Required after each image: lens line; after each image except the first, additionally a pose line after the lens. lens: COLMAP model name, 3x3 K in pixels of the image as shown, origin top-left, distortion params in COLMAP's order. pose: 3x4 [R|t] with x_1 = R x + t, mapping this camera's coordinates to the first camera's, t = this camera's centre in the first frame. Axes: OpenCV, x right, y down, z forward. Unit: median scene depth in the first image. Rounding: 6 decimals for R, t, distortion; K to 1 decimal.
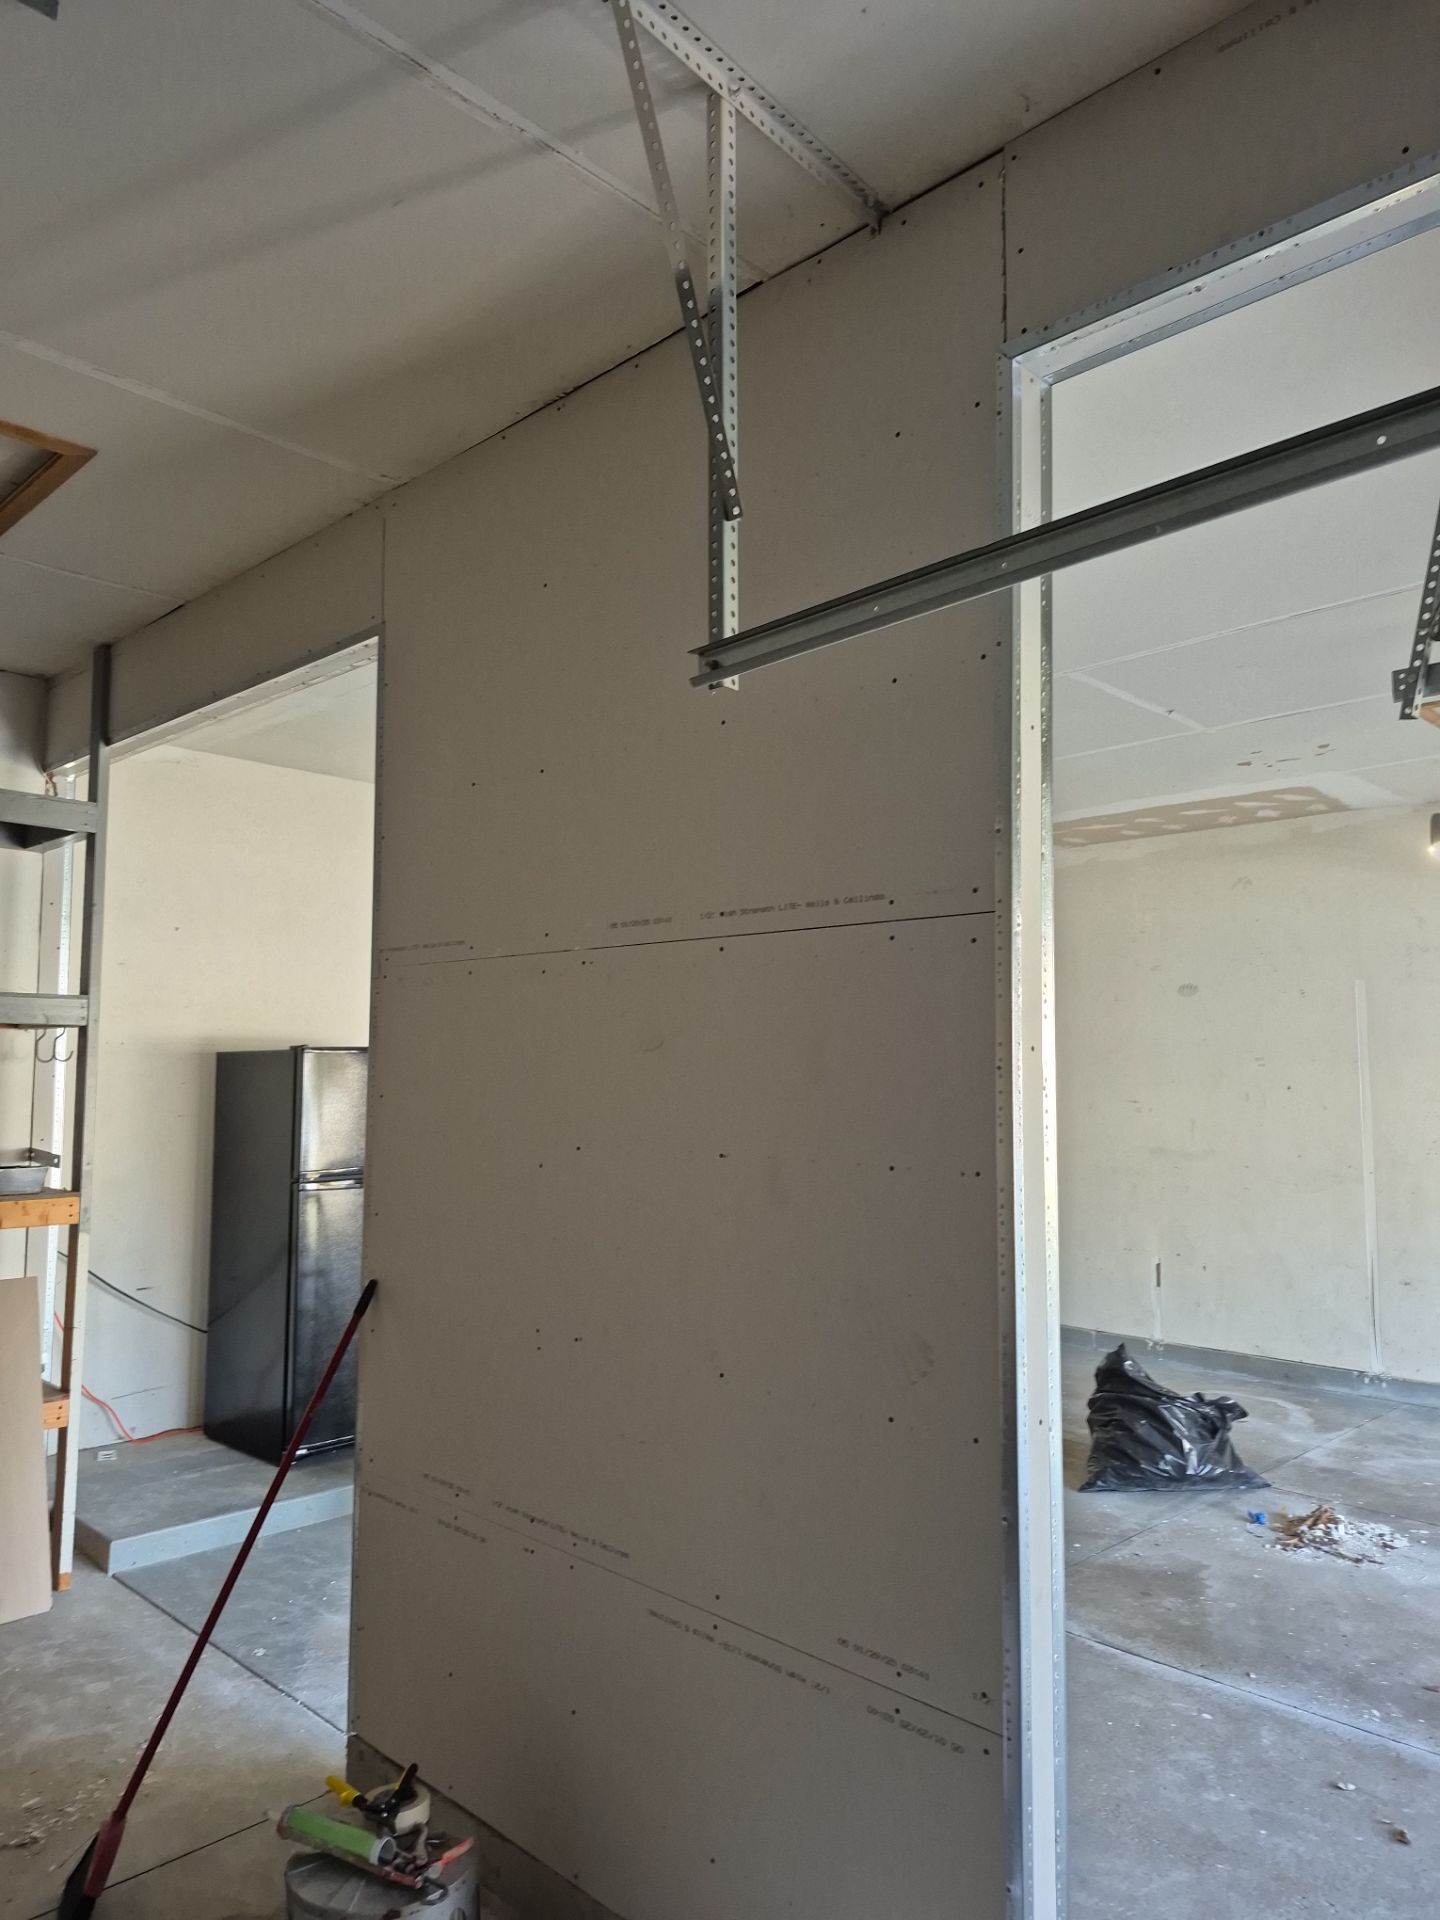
lens RADIAL K [[1400.0, 0, 720.0], [0, 1400.0, 960.0], [0, 0, 1]] dist [0.044973, -0.040004]
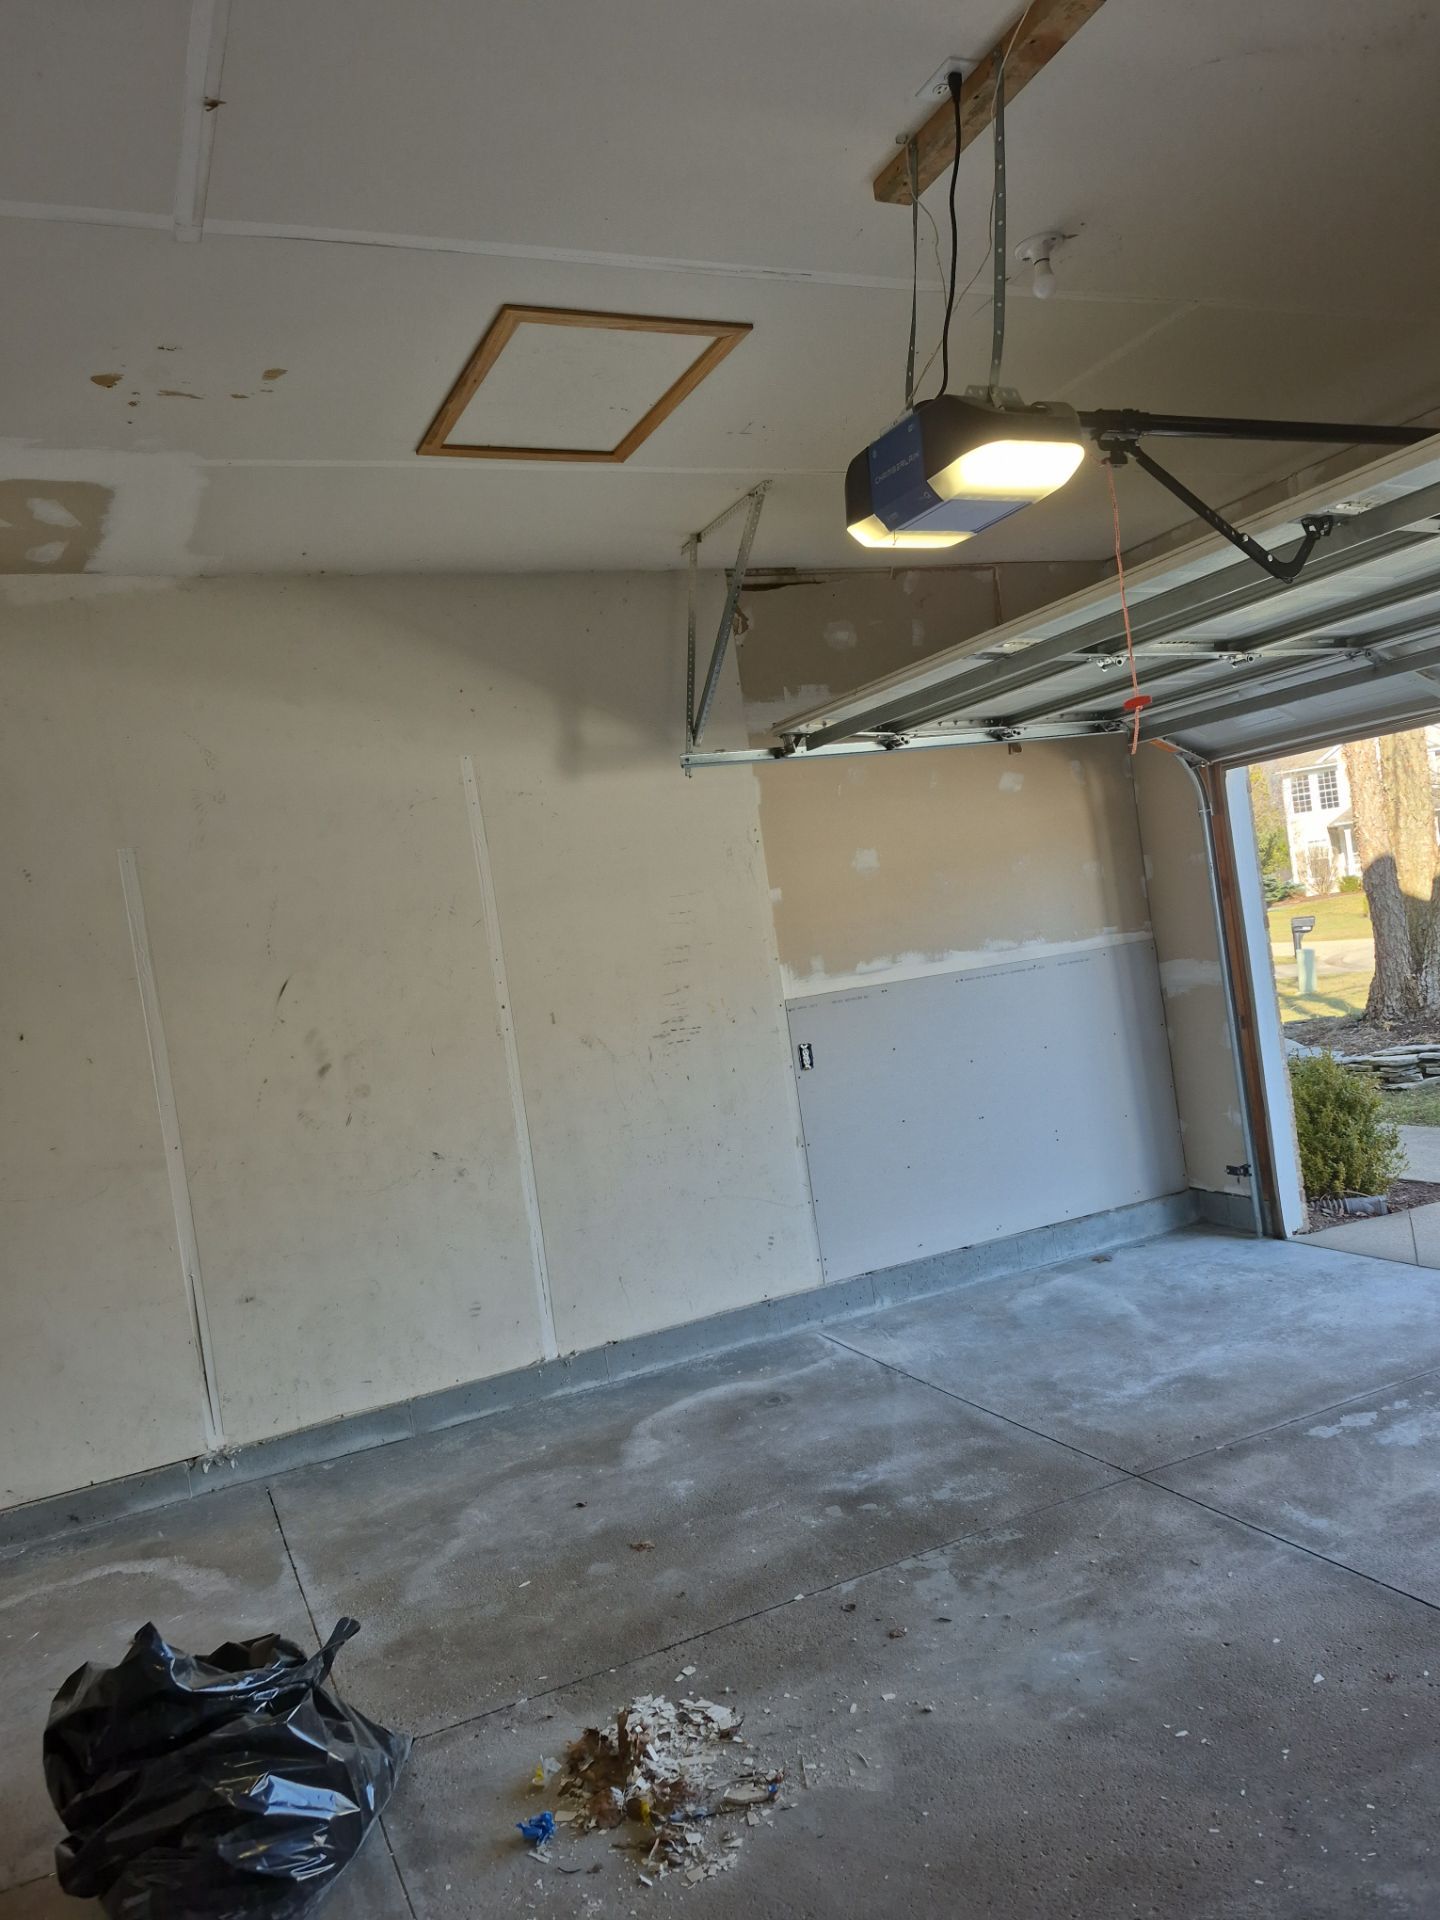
lens RADIAL K [[1400.0, 0, 720.0], [0, 1400.0, 960.0], [0, 0, 1]] dist [0.044973, -0.040004]
pose [[0.385081, -0.091661, 0.918320, -0.031144], [0.073142, 0.994957, 0.068640, 0.057069], [-0.919980, 0.040736, 0.389843, 0.742975]]
